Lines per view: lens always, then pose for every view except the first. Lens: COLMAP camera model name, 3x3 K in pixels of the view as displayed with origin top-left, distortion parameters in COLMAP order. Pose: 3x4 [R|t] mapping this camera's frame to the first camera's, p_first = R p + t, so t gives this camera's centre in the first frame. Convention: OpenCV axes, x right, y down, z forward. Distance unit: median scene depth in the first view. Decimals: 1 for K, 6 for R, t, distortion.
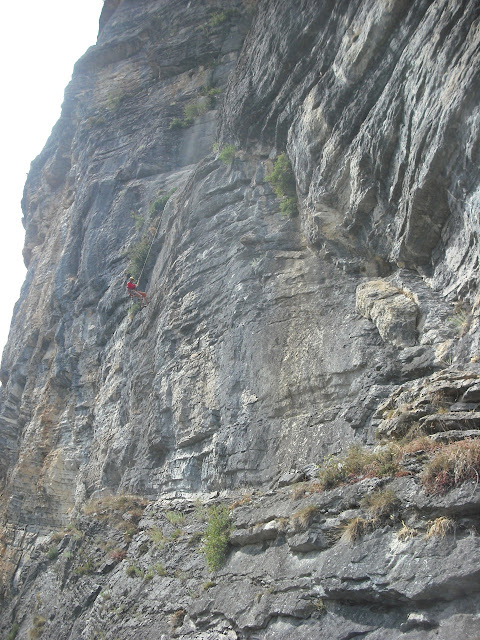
lens RADIAL K [[707.4, 0, 240.0], [0, 707.4, 320.0], [0, 0, 1]] dist [-0.145498, 0.007055]
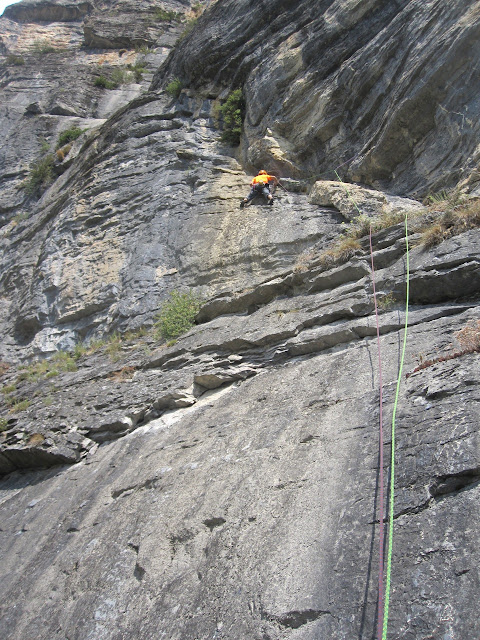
lens RADIAL K [[626.2, 0, 240.0], [0, 626.2, 320.0], [0, 0, 1]] dist [-0.062884, 0.006582]
pose [[0.914733, 0.297699, 0.273201, -0.095644], [-0.279459, 0.954468, -0.104369, 0.203248], [-0.291832, 0.019121, 0.956278, 0.101298]]
